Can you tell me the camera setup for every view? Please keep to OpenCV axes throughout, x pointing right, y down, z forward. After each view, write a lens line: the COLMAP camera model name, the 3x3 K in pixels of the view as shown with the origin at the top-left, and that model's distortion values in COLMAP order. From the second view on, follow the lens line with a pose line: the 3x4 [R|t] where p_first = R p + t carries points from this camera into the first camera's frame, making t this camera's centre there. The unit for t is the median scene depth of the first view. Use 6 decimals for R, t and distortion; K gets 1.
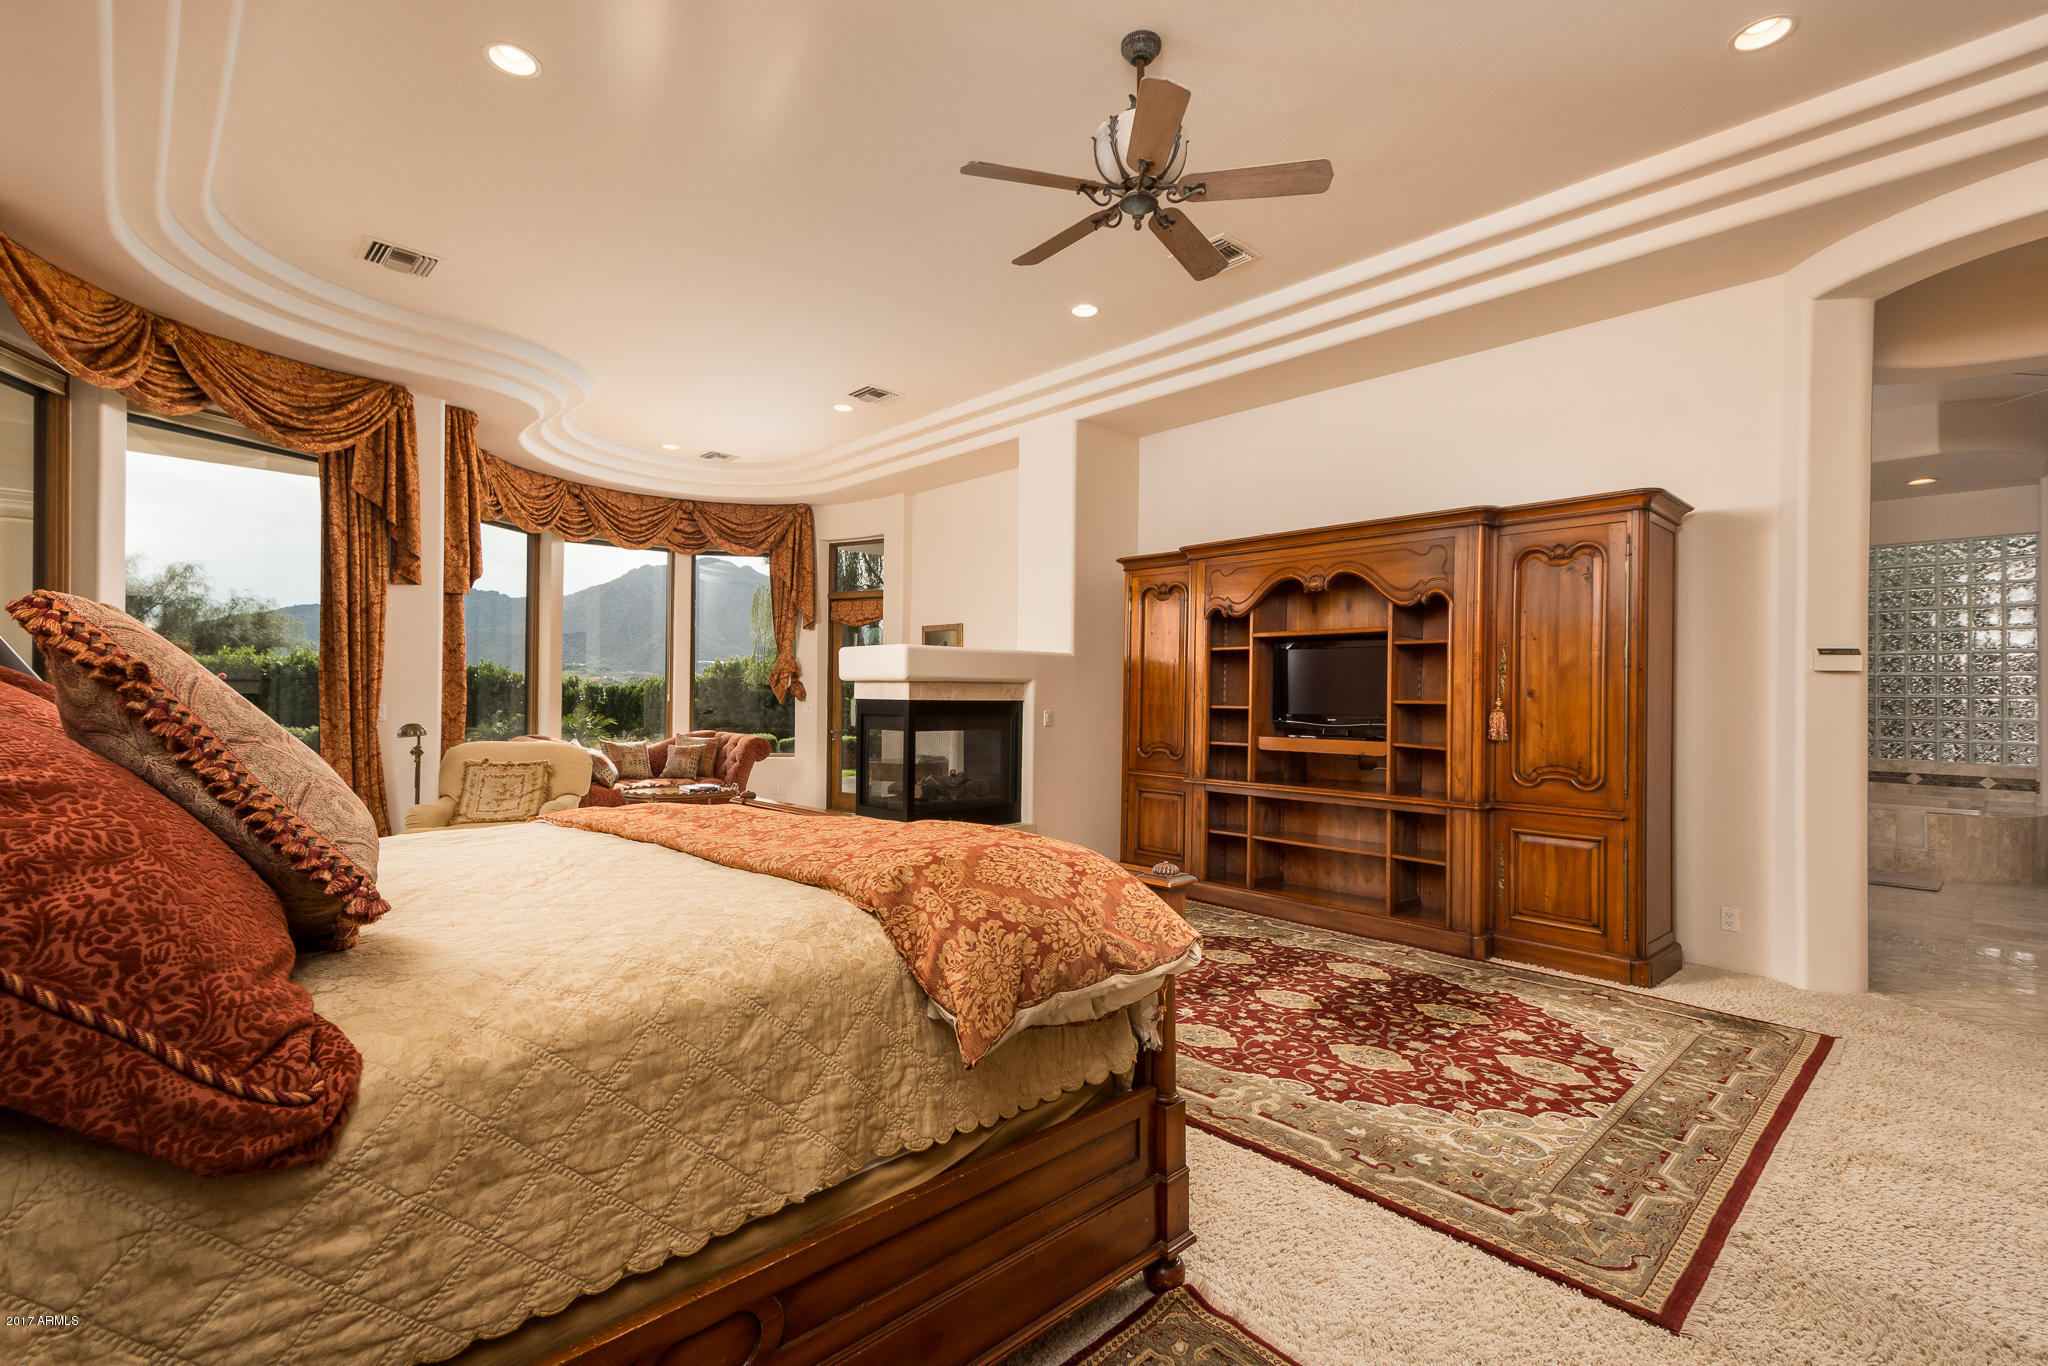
lens RADIAL K [[937.2, 0, 1018.5], [0, 937.2, 675.8], [0, 0, 1]] dist [0.002995, 0.000553]
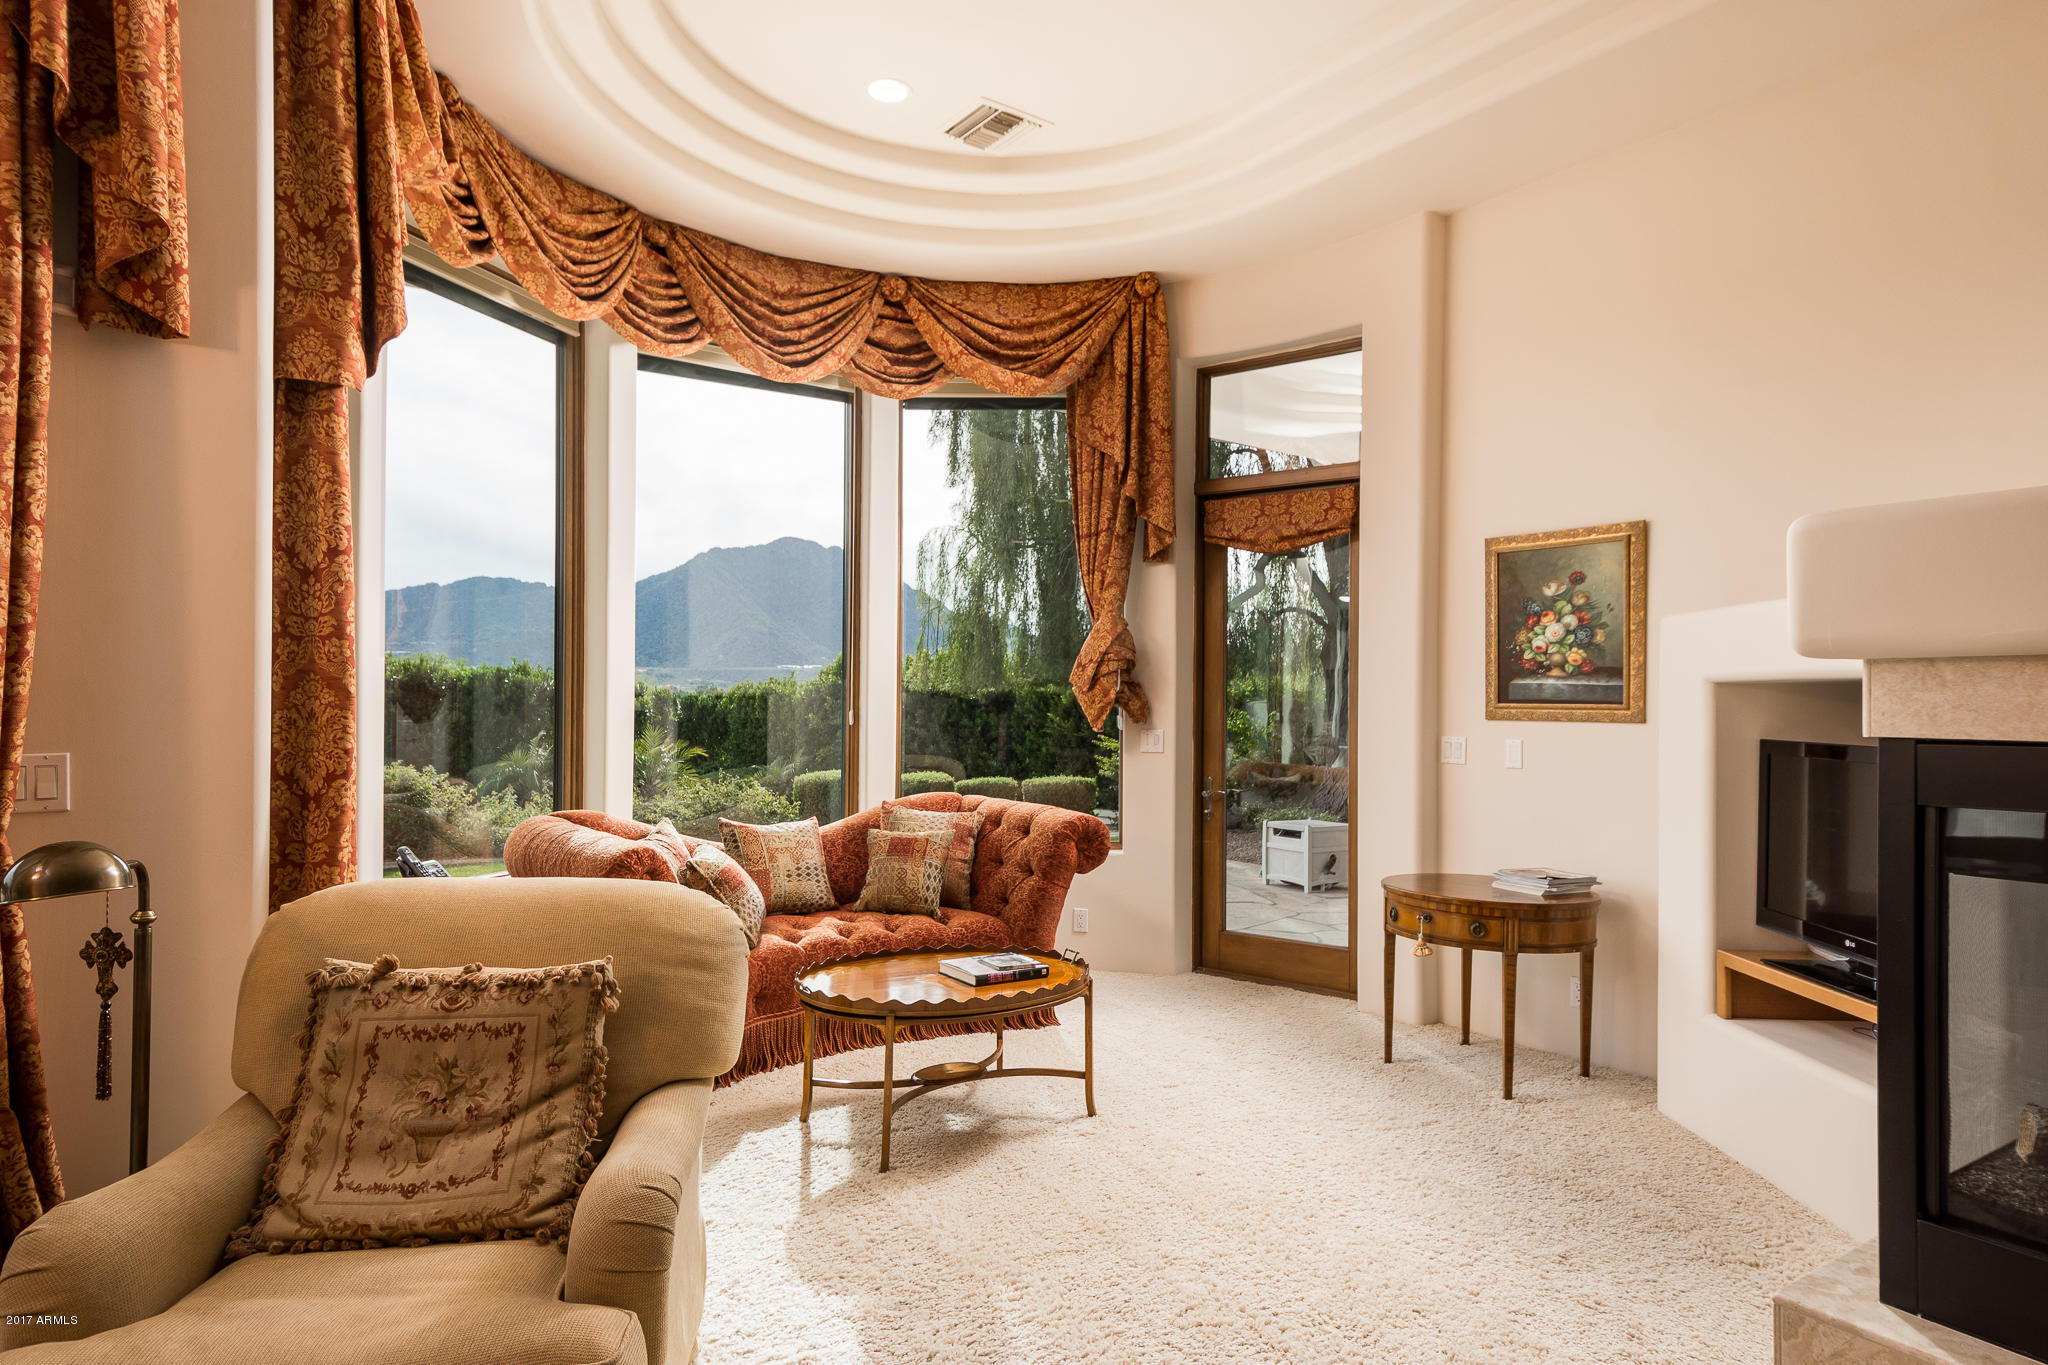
lens RADIAL K [[1255.9, 0, 1025.7], [0, 1255.9, 692.4], [0, 0, 1]] dist [0.007150, -0.000248]
pose [[0.990385, -0.002756, -0.138309, -0.228348], [0.003988, 0.999955, 0.008632, 0.007148], [0.138279, -0.009100, 0.990352, 0.453261]]
